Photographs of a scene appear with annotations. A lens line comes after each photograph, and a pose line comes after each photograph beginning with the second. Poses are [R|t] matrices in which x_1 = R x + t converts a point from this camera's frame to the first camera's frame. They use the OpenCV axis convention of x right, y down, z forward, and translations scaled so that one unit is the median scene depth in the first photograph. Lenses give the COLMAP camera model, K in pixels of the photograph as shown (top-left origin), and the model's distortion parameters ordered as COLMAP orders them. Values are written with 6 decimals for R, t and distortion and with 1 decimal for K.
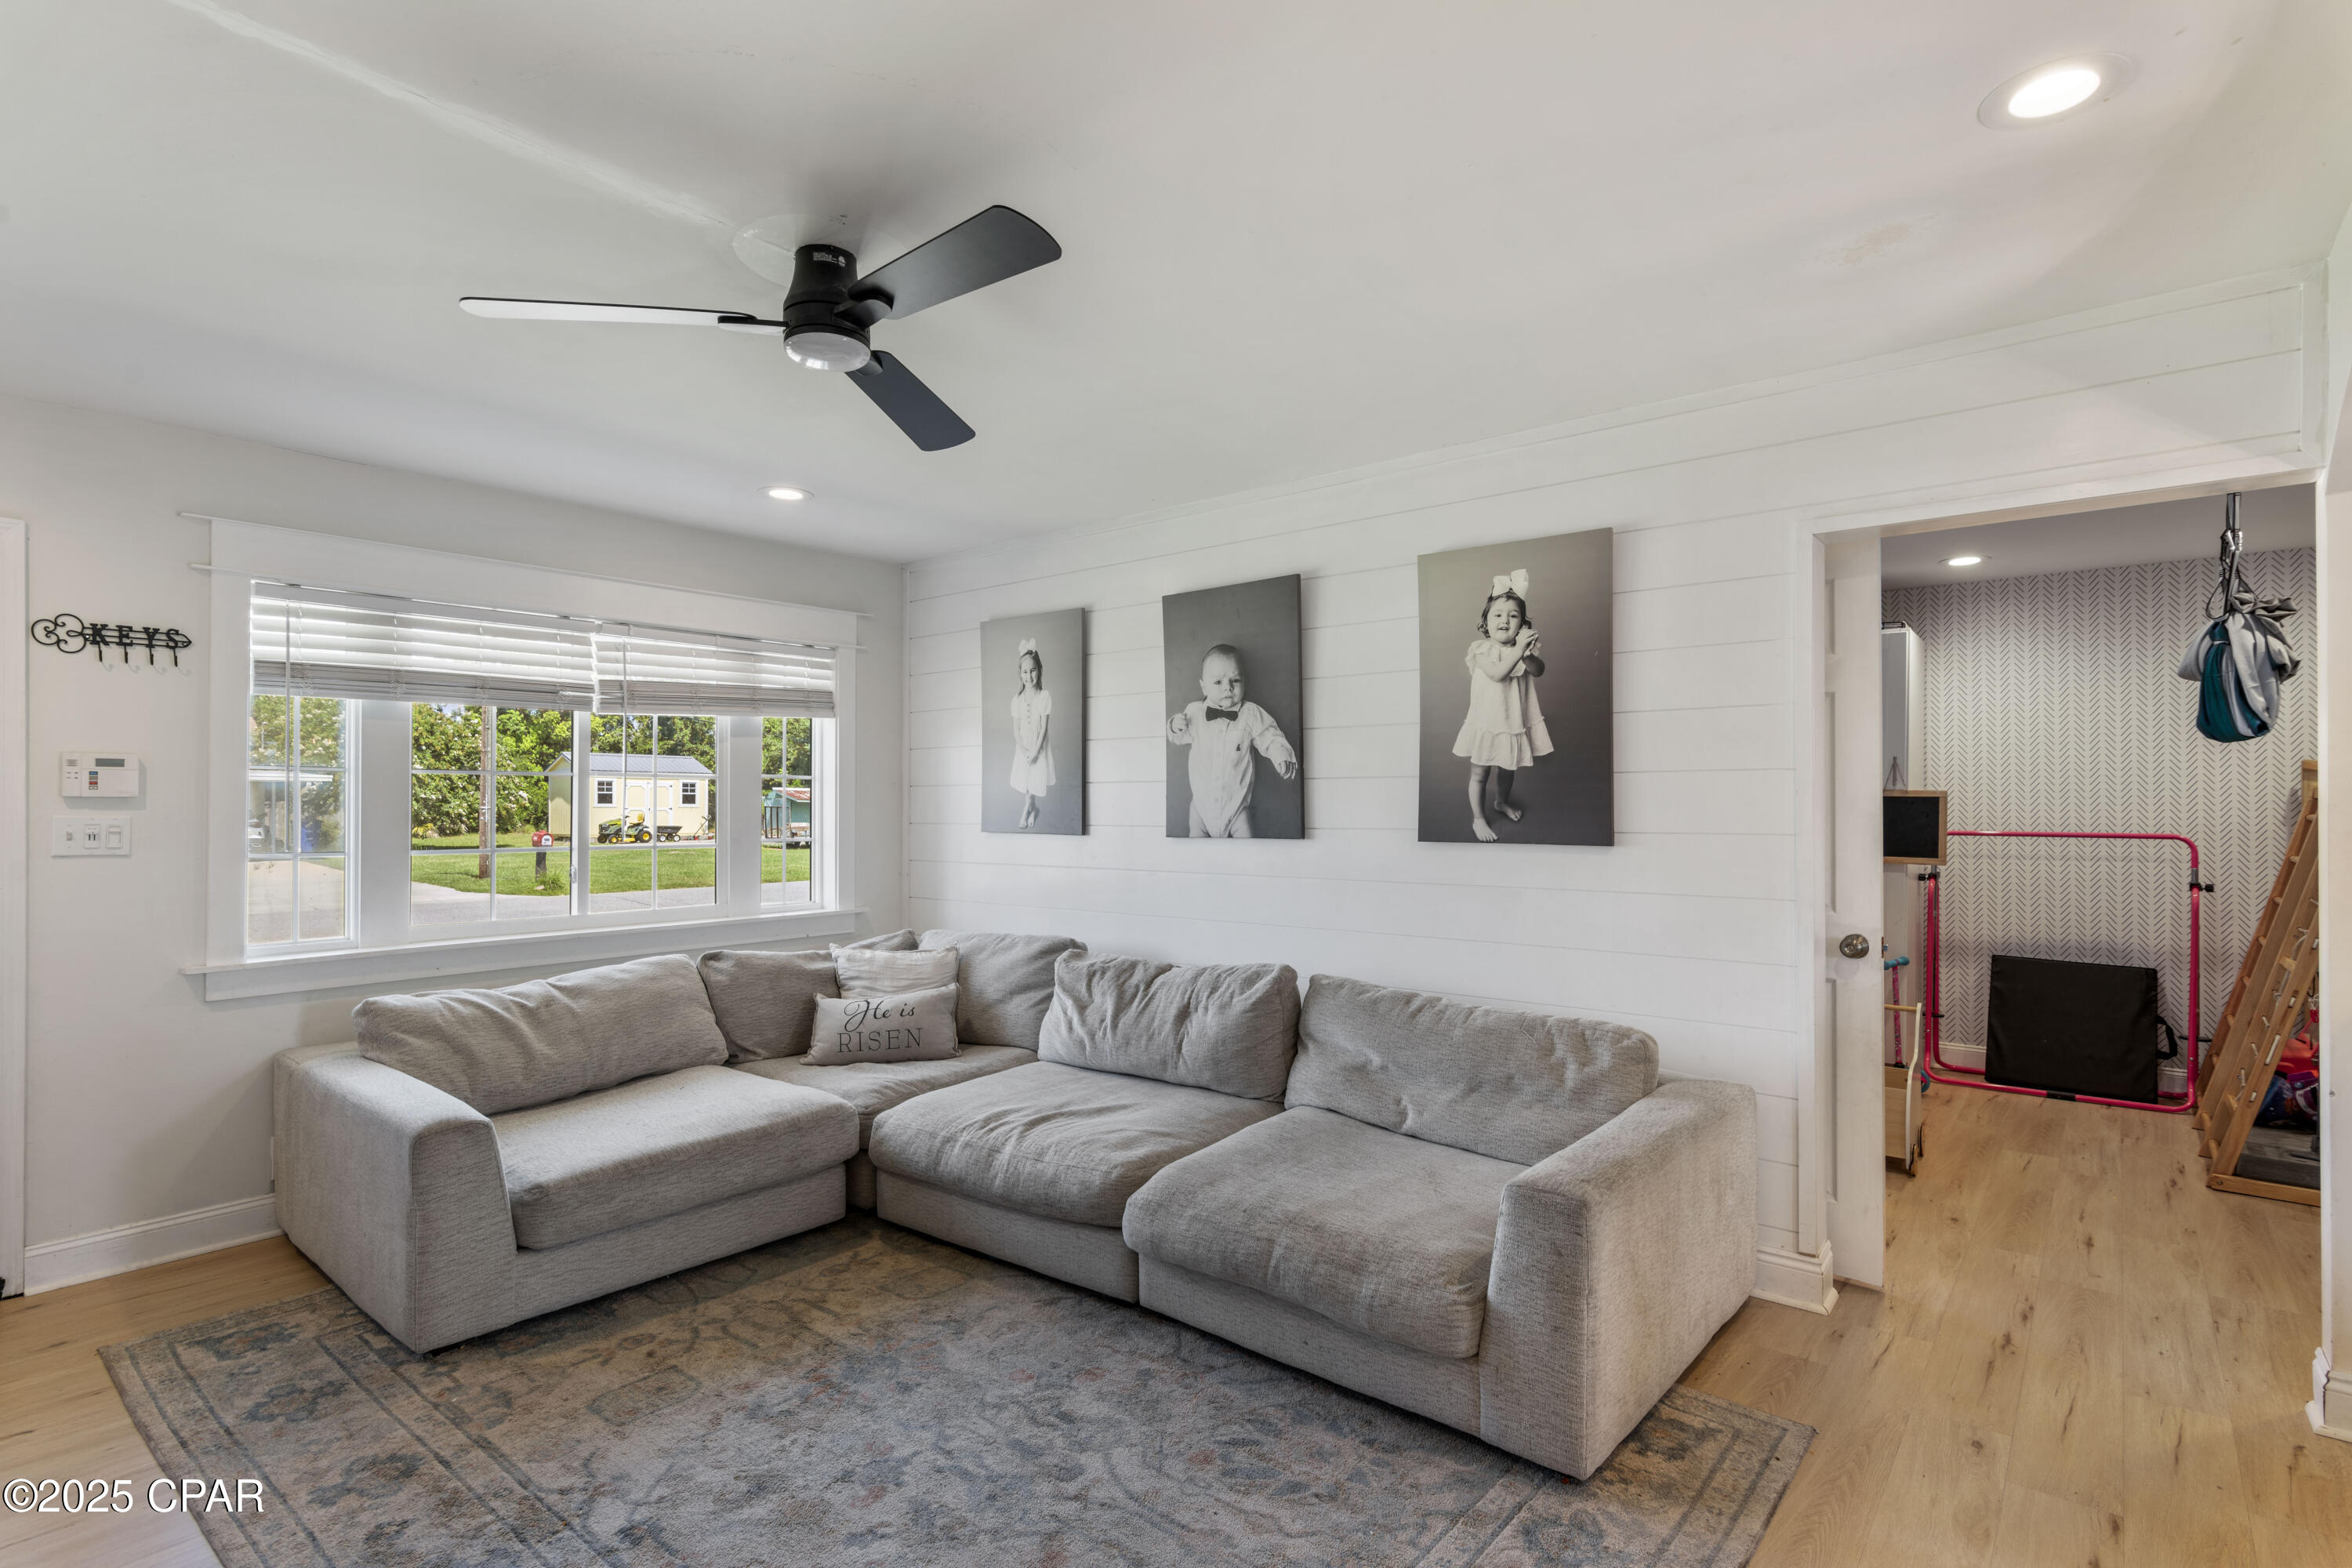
lens RADIAL K [[1174.1, 0, 1130.7], [0, 1174.1, 783.4], [0, 0, 1]] dist [0.001246, -0.002632]
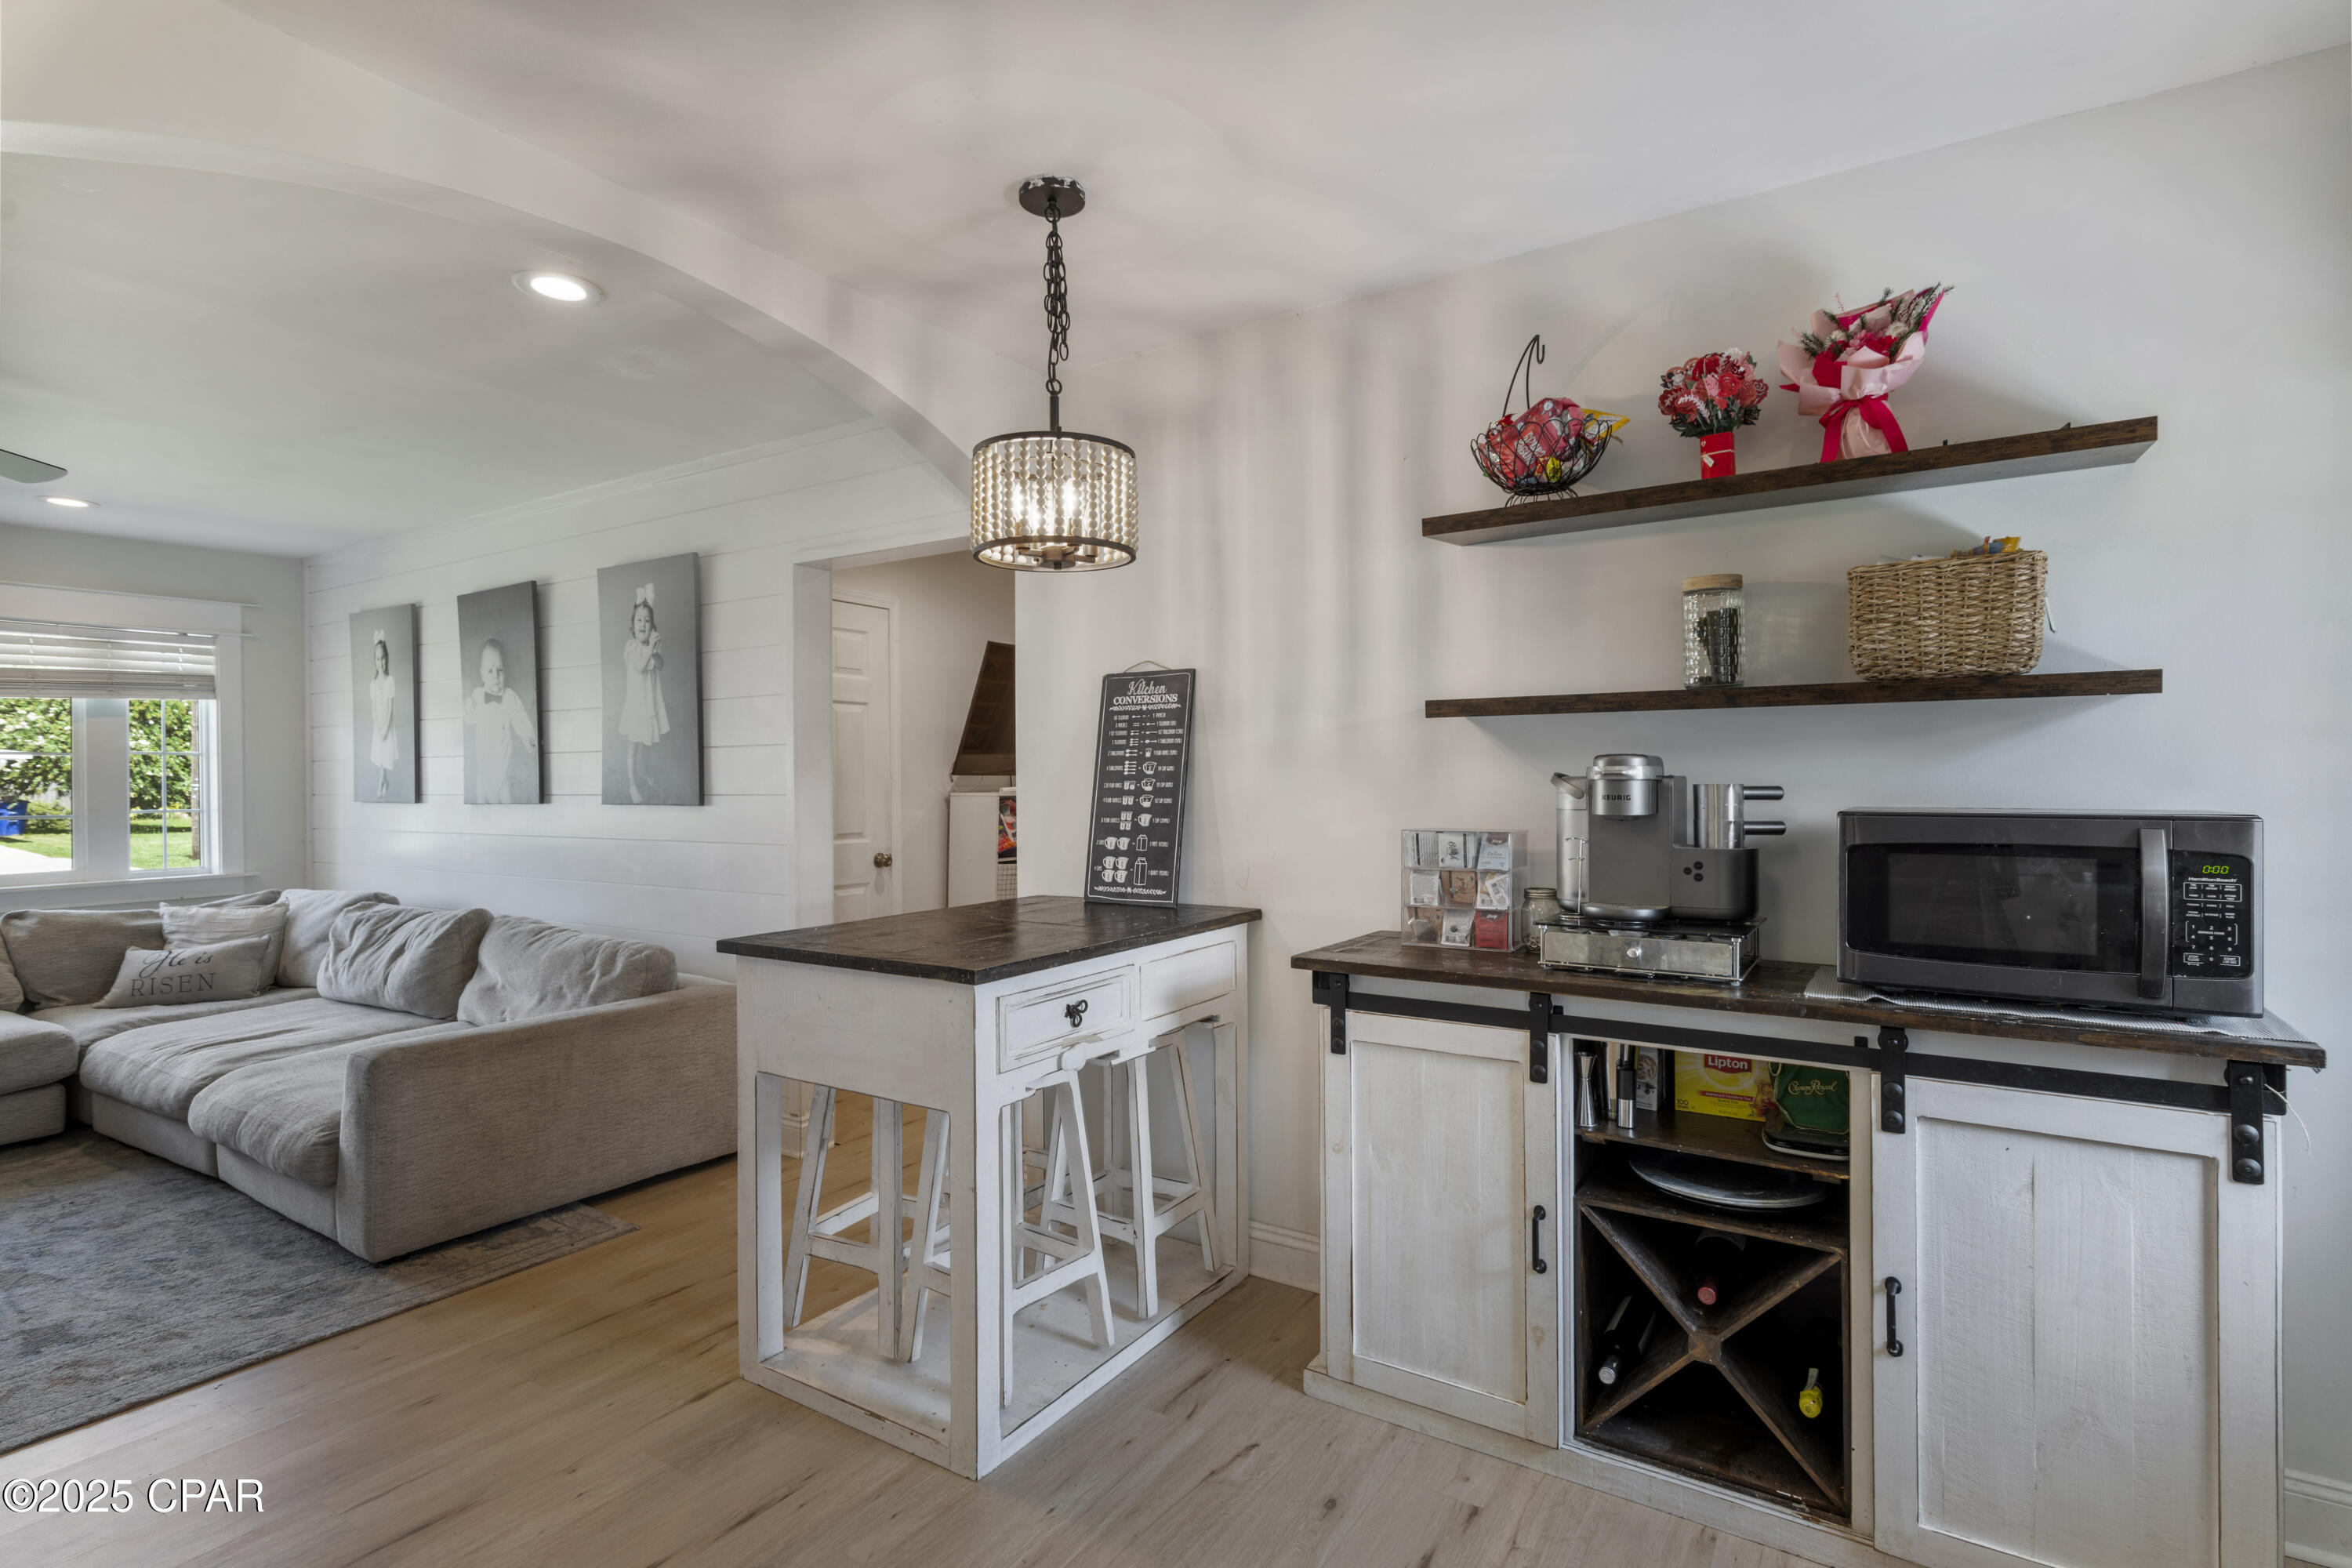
lens RADIAL K [[1174.1, 0, 1220.2], [0, 1174.1, 779.0], [0, 0, 1]] dist [0.001246, -0.002632]
pose [[0.989837, -0.006785, 0.142043, 0.732003], [0.004284, 0.999830, 0.017909, 0.004133], [-0.142140, -0.017119, 0.989698, -0.306535]]
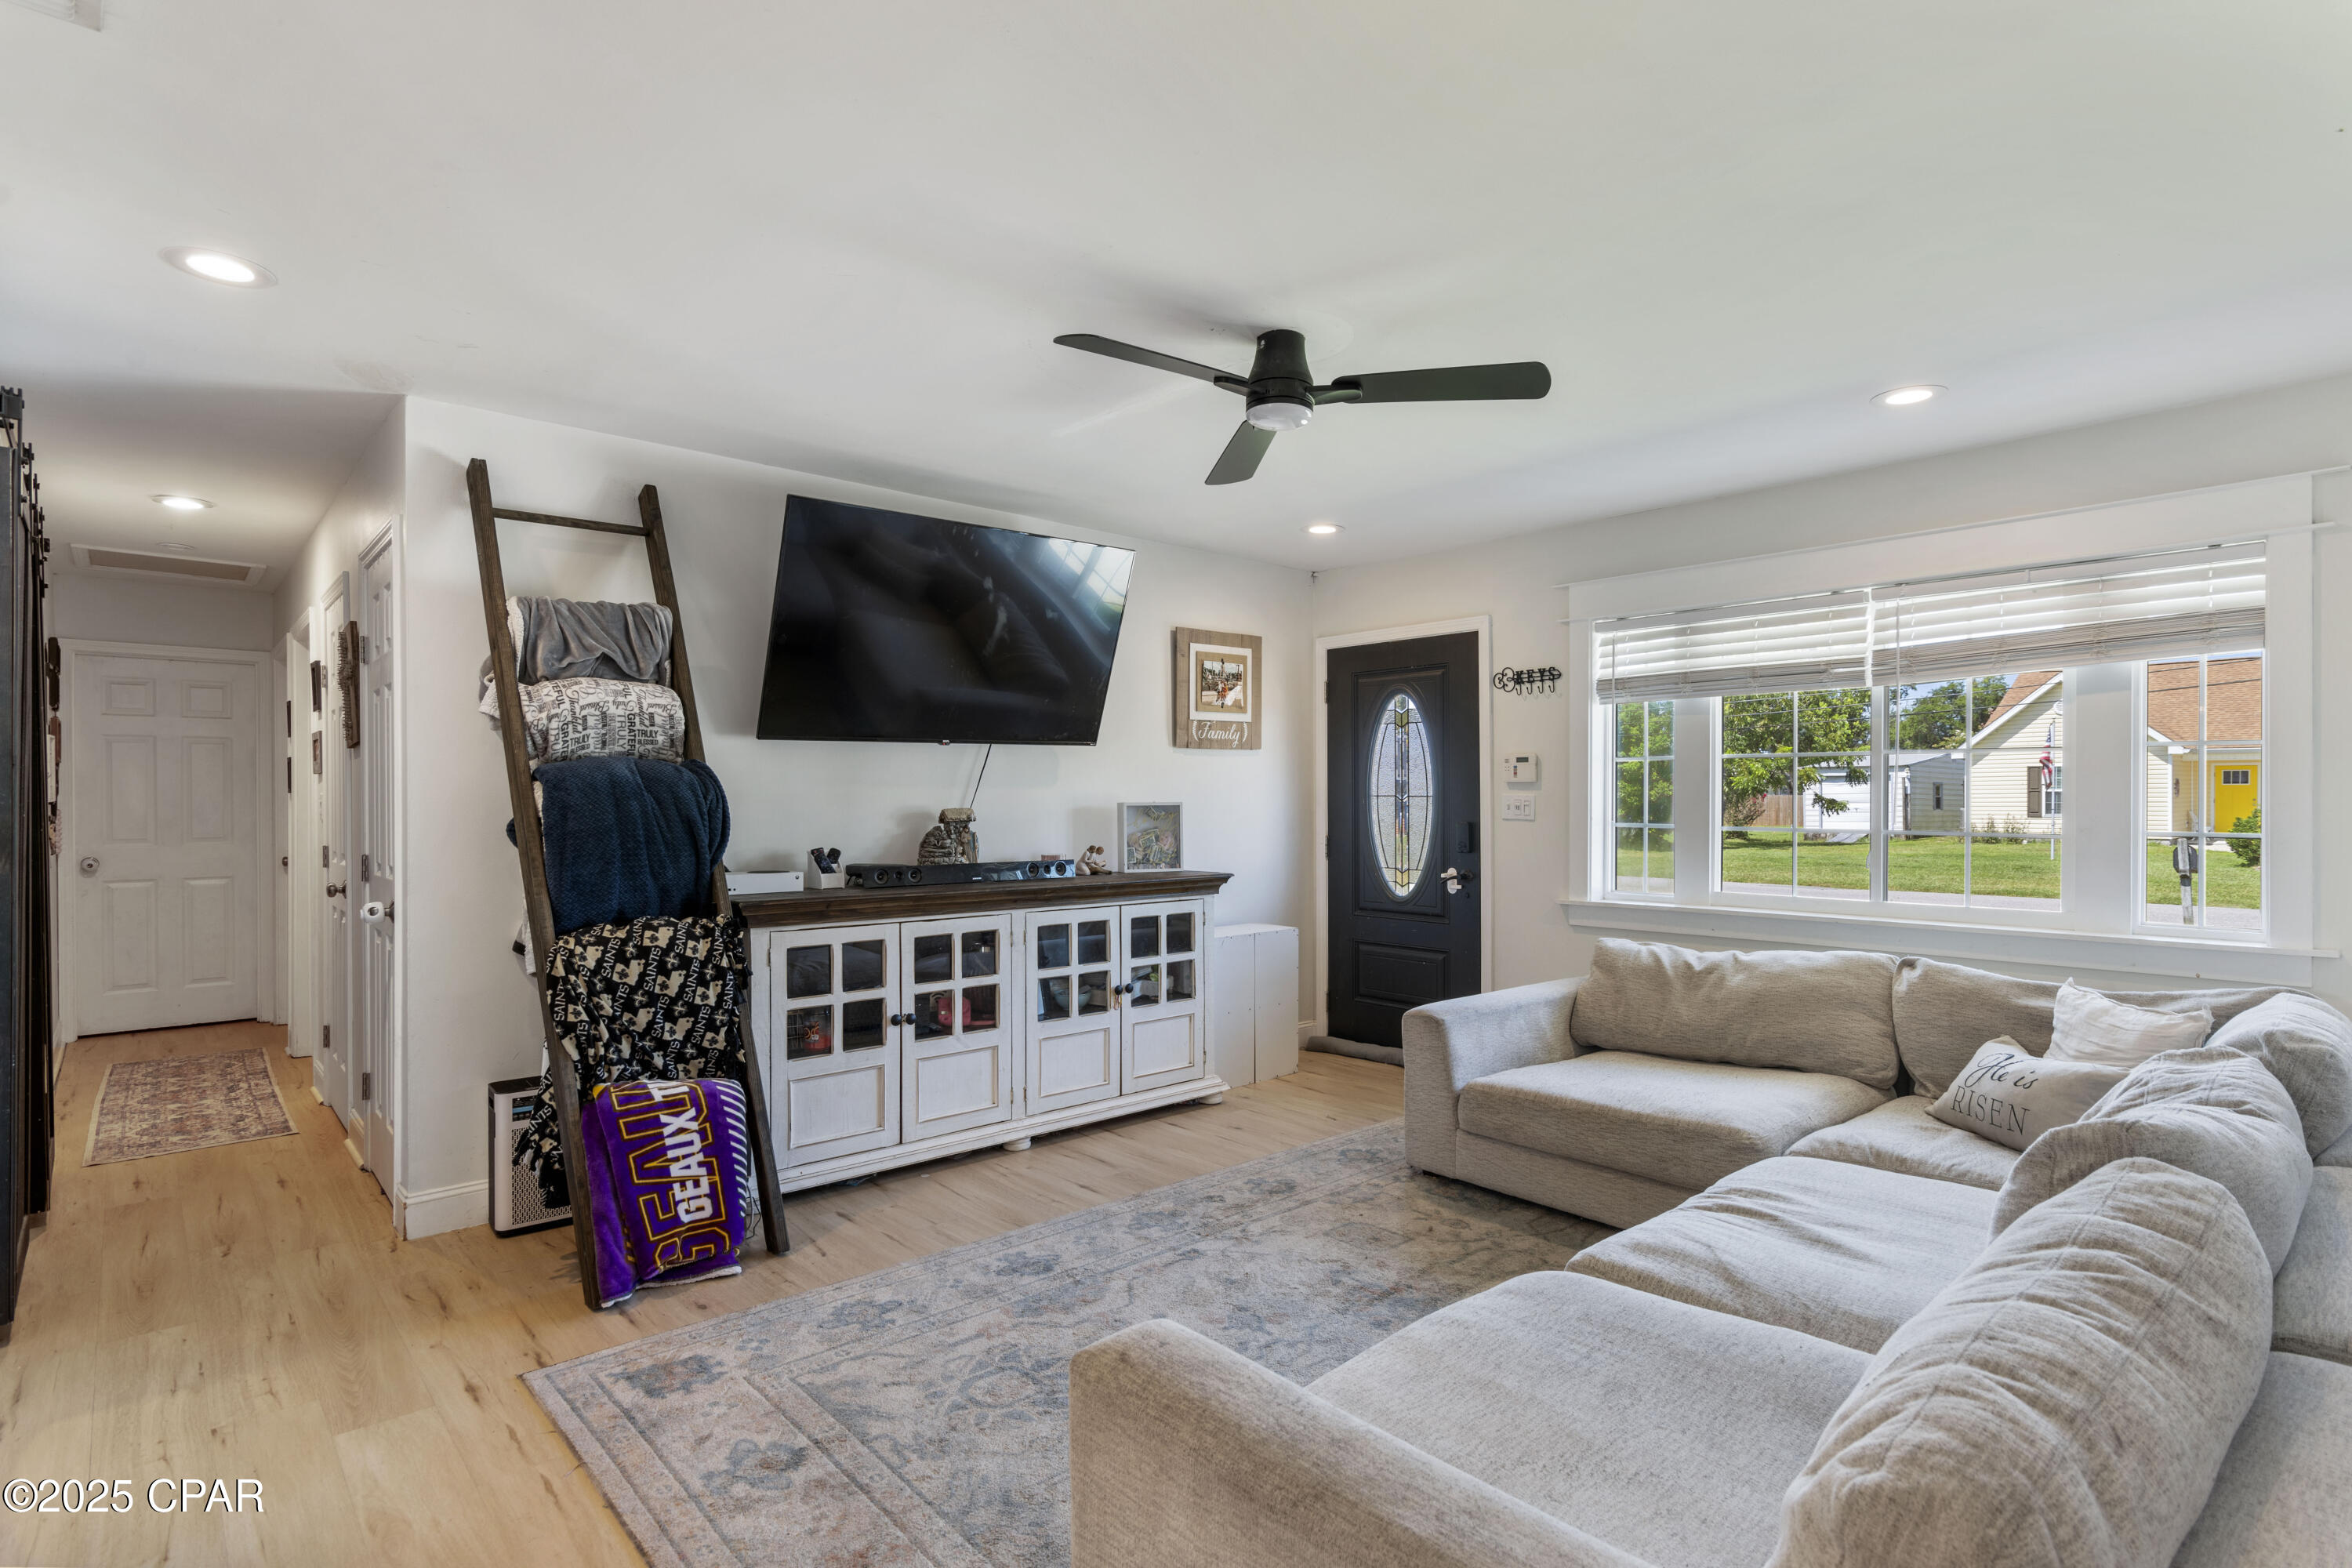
lens RADIAL K [[1174.1, 0, 1226.6], [0, 1174.1, 798.8], [0, 0, 1]] dist [0.001246, -0.002632]
pose [[-0.135365, 0.004925, -0.990784, 0.661693], [0.021235, 0.999772, 0.002068, 0.019960], [0.990568, -0.020759, -0.135439, 0.754352]]
